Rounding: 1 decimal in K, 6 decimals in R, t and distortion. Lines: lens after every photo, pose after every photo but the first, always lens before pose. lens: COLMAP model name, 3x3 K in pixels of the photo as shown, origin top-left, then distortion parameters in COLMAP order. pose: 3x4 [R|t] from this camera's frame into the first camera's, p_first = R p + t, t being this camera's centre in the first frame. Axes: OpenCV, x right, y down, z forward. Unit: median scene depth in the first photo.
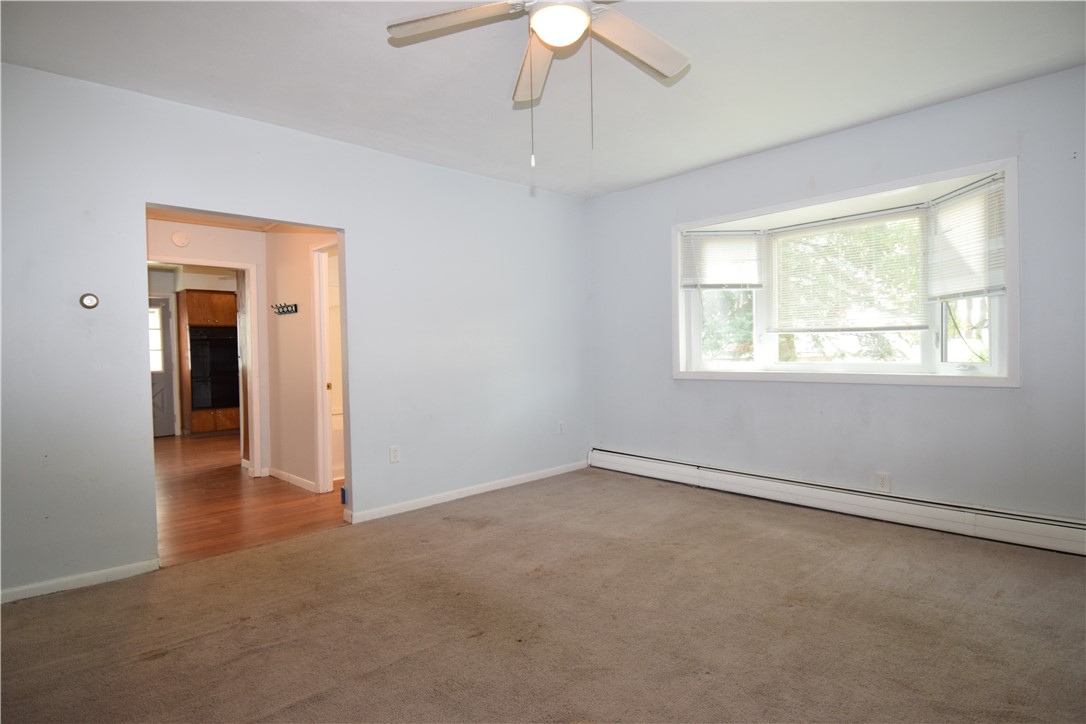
lens RADIAL K [[572.3, 0, 545.1], [0, 572.3, 361.9], [0, 0, 1]] dist [0.052074, -0.054664]
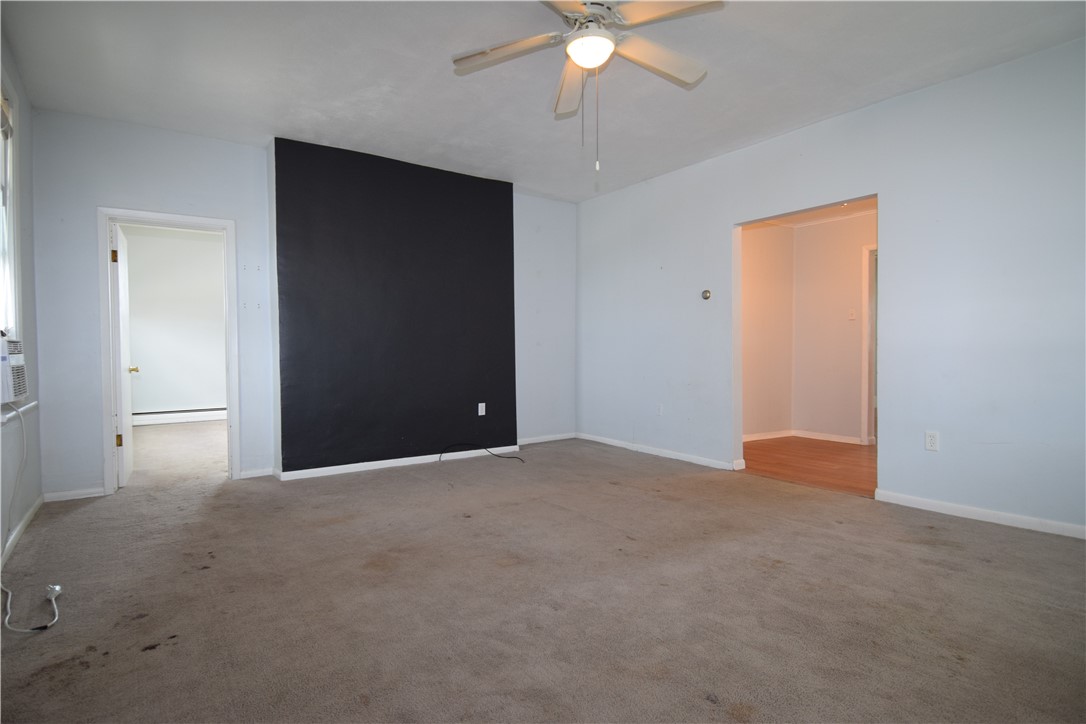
lens RADIAL K [[572.3, 0, 545.1], [0, 572.3, 361.9], [0, 0, 1]] dist [0.052074, -0.054664]
pose [[-0.136993, 0.041757, -0.989691, 0.627901], [-0.012913, 0.998951, 0.043935, 0.014136], [0.990488, 0.018799, -0.136310, 0.529698]]
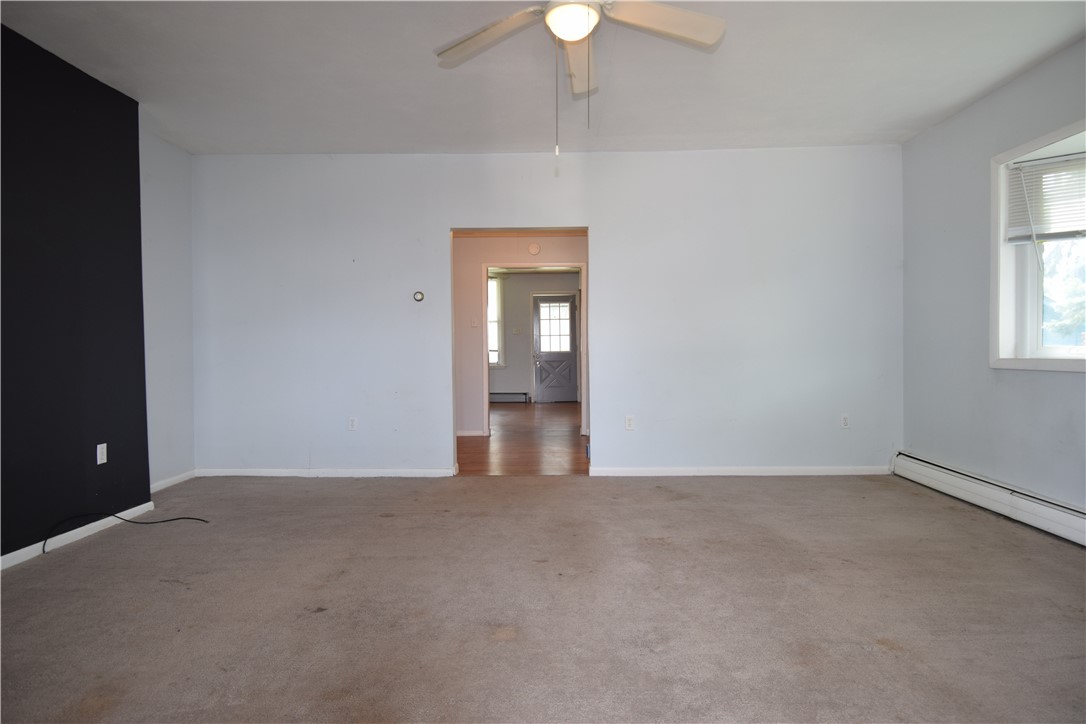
lens RADIAL K [[572.3, 0, 545.1], [0, 572.3, 361.9], [0, 0, 1]] dist [0.052074, -0.054664]
pose [[0.713339, 0.032535, -0.700064, 0.380092], [-0.022131, 0.999469, 0.023899, 0.018826], [0.700470, -0.001555, 0.713680, 0.088221]]
